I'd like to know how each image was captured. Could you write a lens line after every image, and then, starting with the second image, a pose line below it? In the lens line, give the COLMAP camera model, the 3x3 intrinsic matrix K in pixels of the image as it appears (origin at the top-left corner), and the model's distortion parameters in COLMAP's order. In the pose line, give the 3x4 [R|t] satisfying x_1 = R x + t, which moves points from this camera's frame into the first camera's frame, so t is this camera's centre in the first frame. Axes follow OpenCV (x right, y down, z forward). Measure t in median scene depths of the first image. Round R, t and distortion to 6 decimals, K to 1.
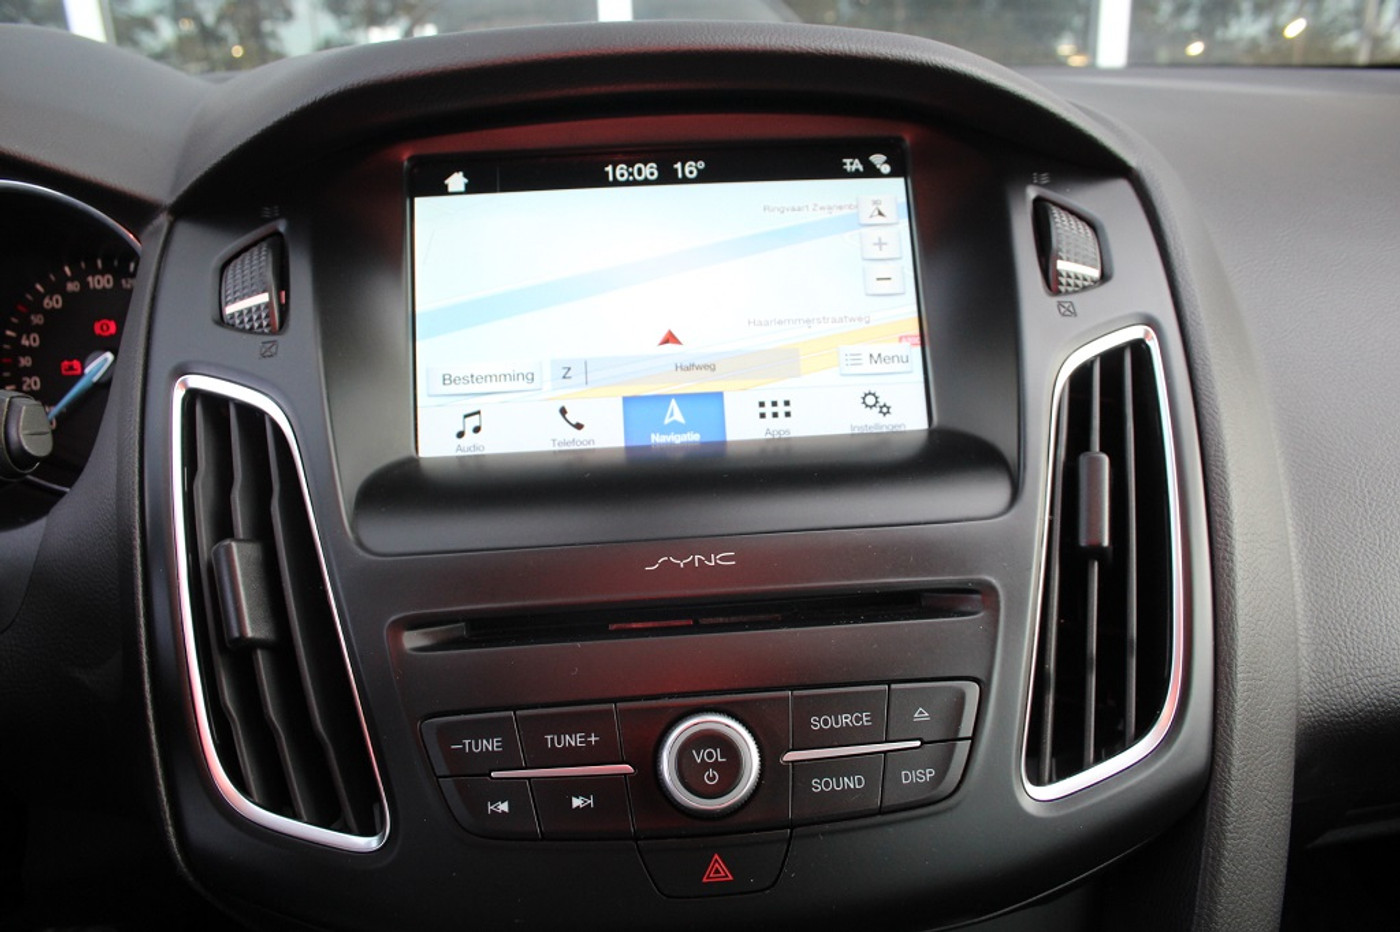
lens RADIAL K [[1152.4, 0, 700.1], [0, 1152.4, 511.2], [0, 0, 1]] dist [-0.148873, 0.100240]
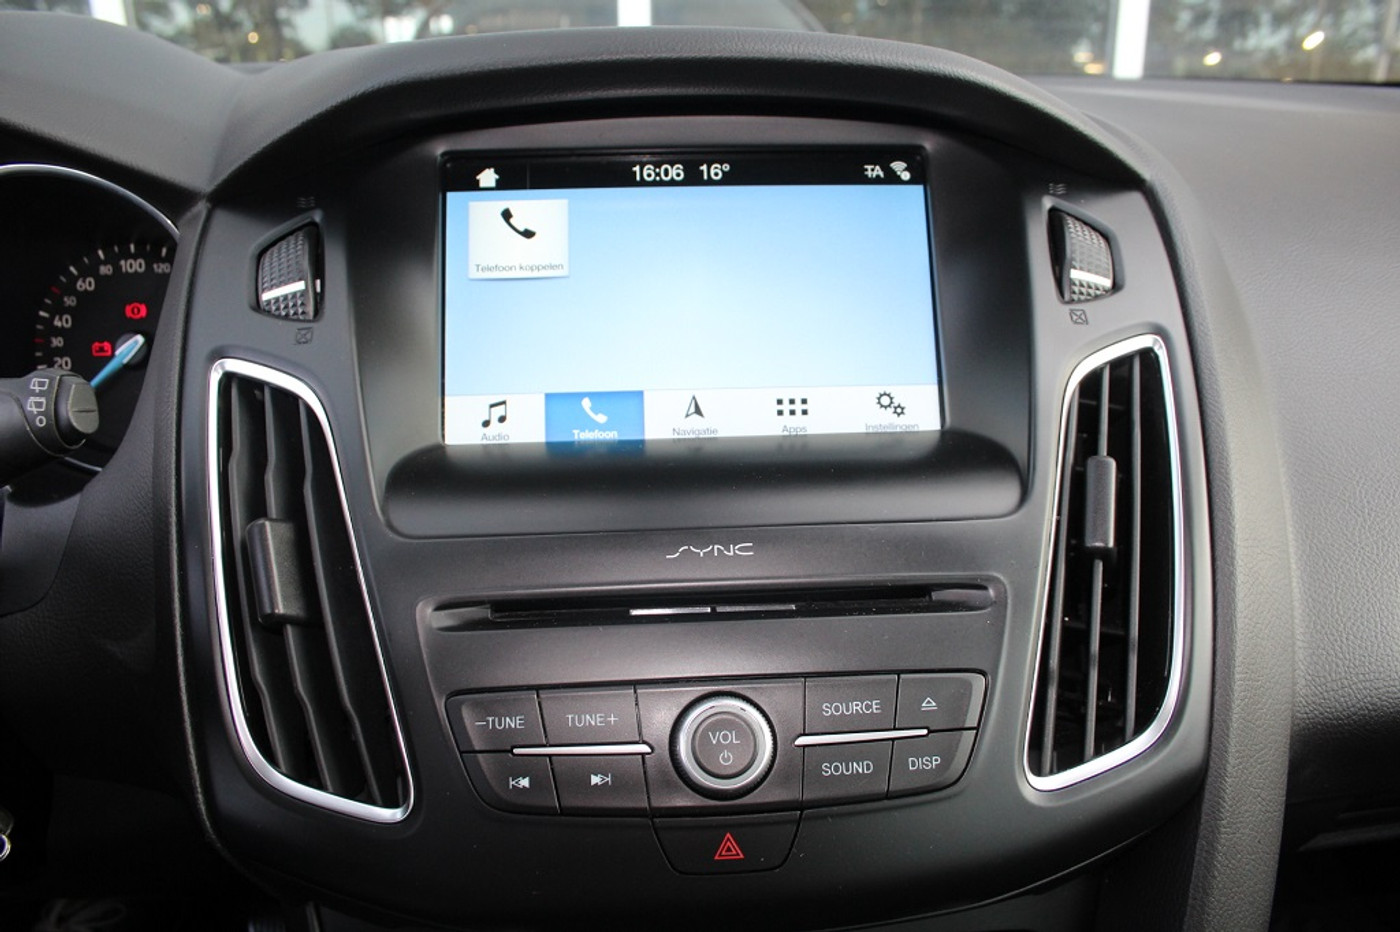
lens RADIAL K [[1152.4, 0, 699.2], [0, 1152.4, 511.8], [0, 0, 1]] dist [-0.148873, 0.100240]
pose [[0.999653, 0.025940, -0.004607, -0.012288], [-0.025930, 0.999661, 0.002183, 0.005524], [0.004662, -0.002063, 0.999987, -0.031749]]
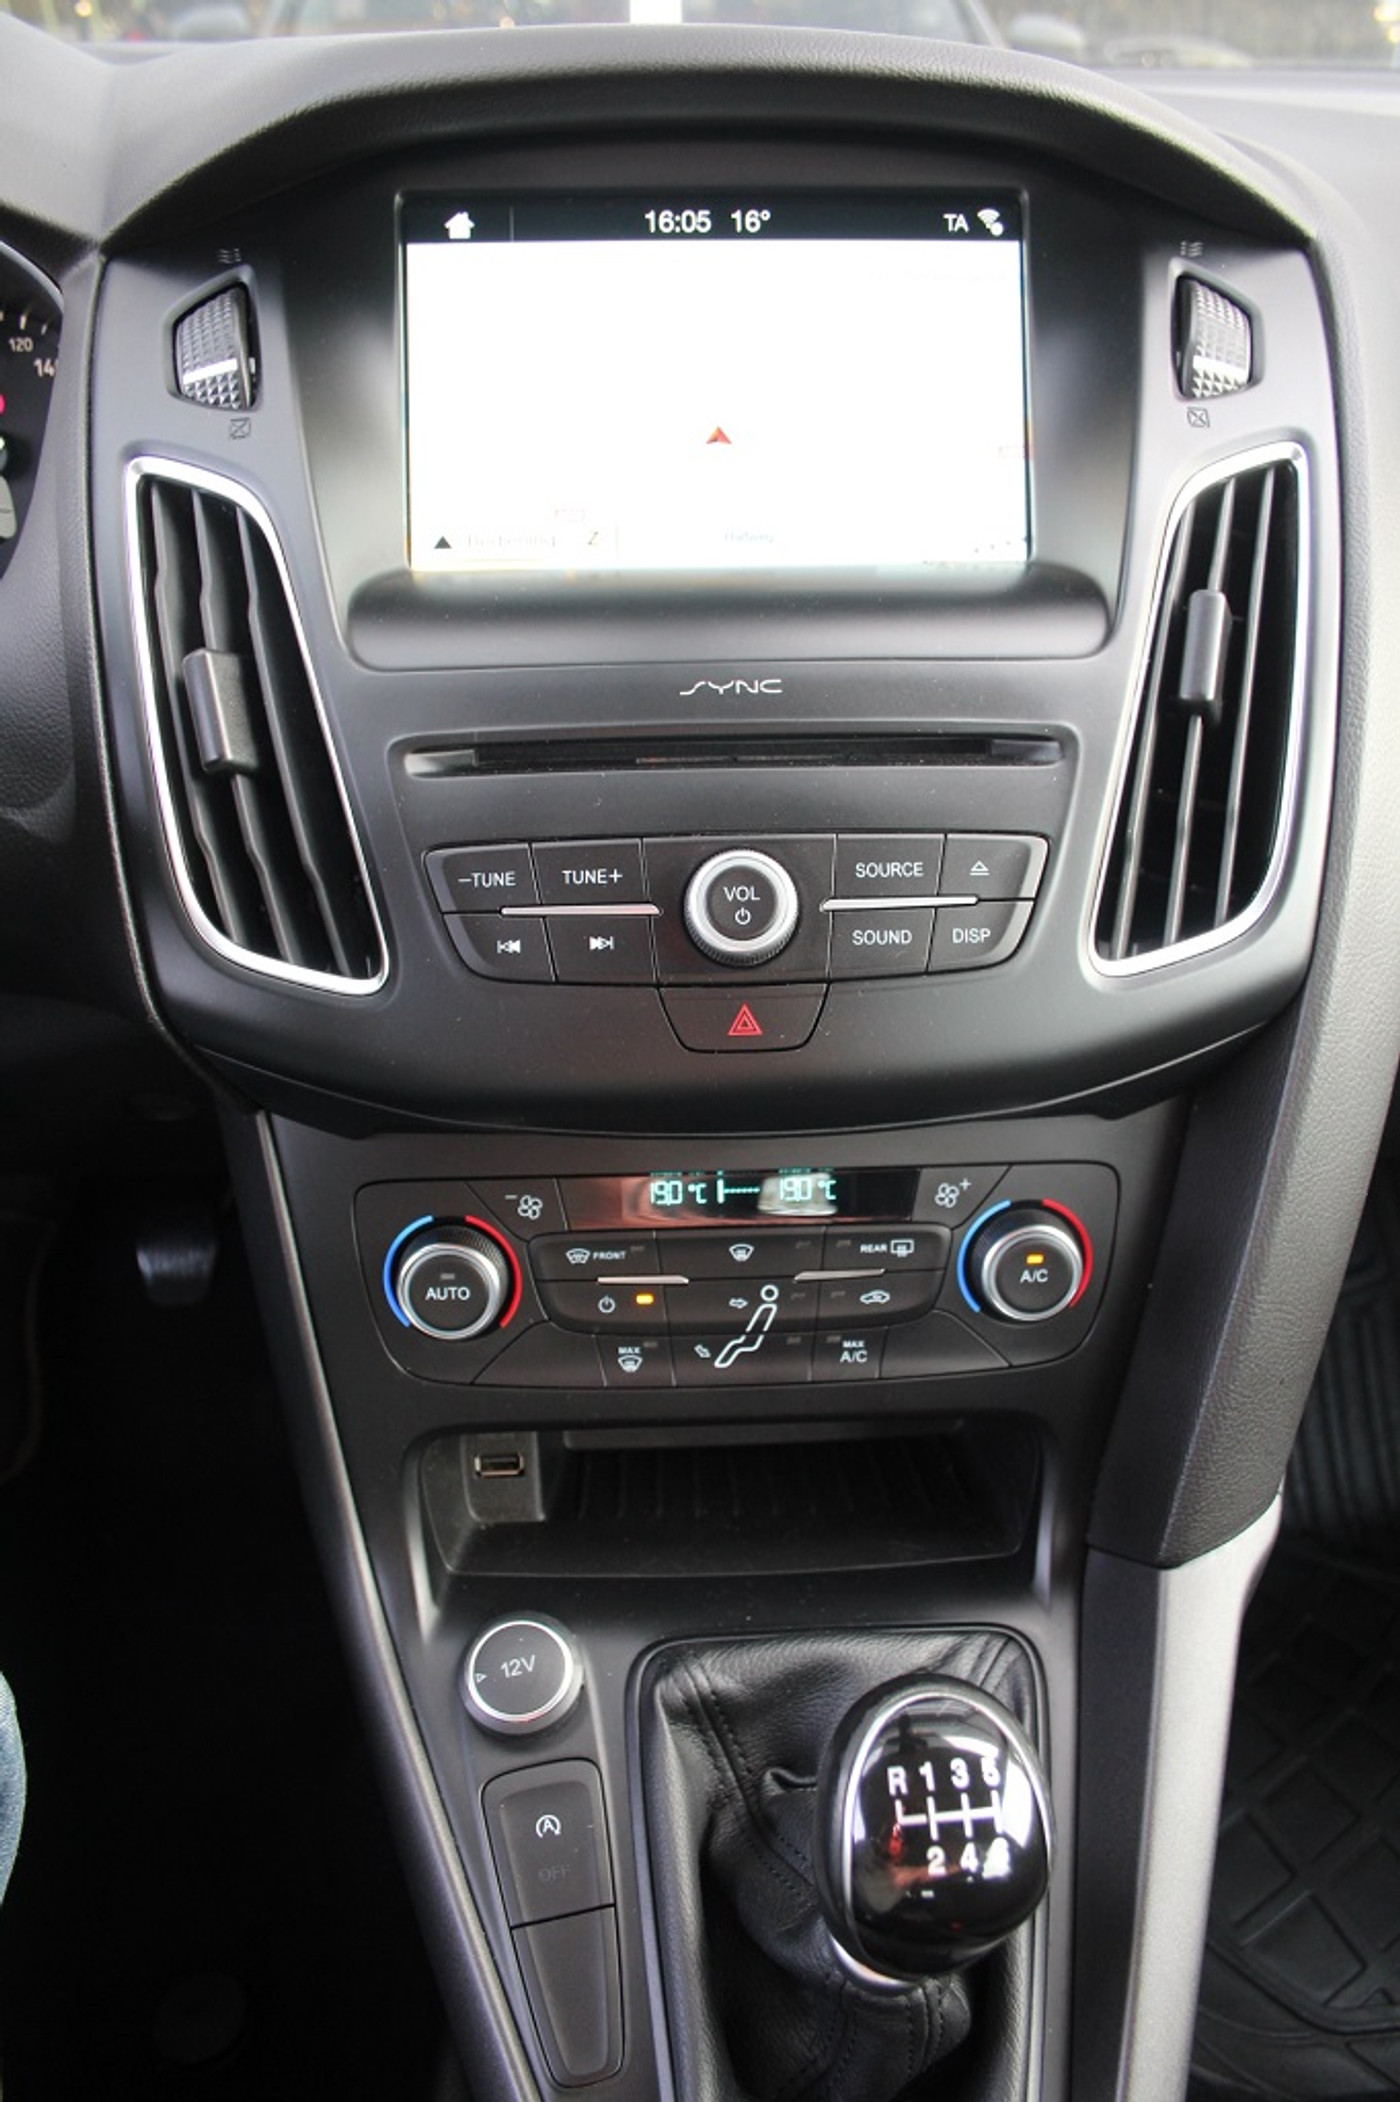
lens RADIAL K [[1687.0, 0, 712.4], [0, 1687.0, 1064.7], [0, 0, 1]] dist [-0.134331, 0.099087]
pose [[0.998888, 0.044996, -0.014072, 0.007515], [-0.041451, 0.980410, 0.192557, 0.069851], [0.022461, -0.191759, 0.981185, -0.280740]]
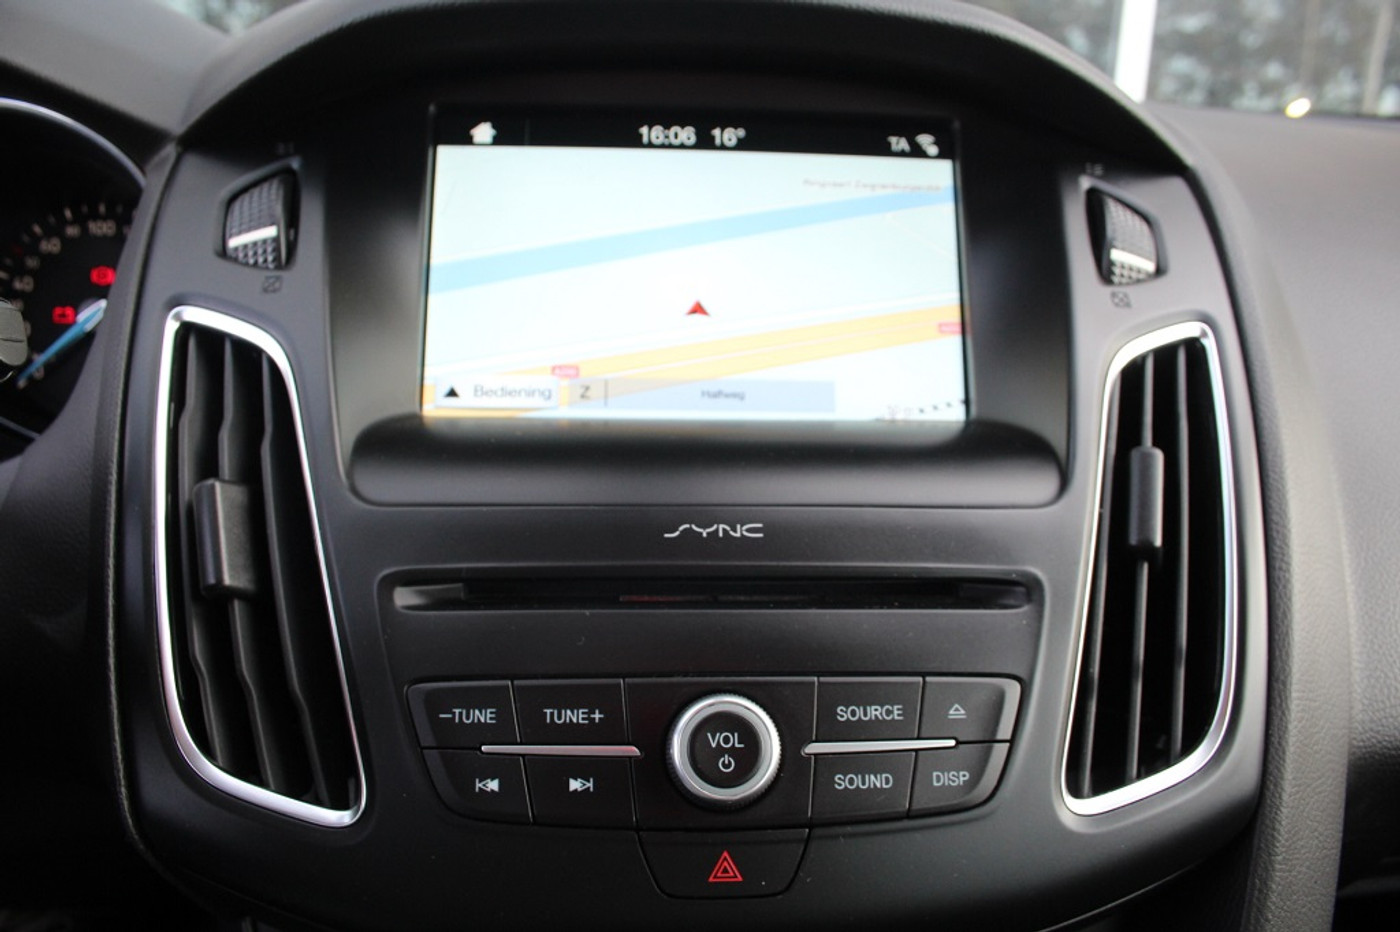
lens RADIAL K [[1152.4, 0, 699.7], [0, 1152.4, 498.2], [0, 0, 1]] dist [-0.148873, 0.100240]
pose [[0.997996, 0.062728, 0.008284, -0.025264], [-0.062334, 0.997199, -0.041330, 0.048737], [-0.010853, 0.040731, 0.999111, 0.070181]]
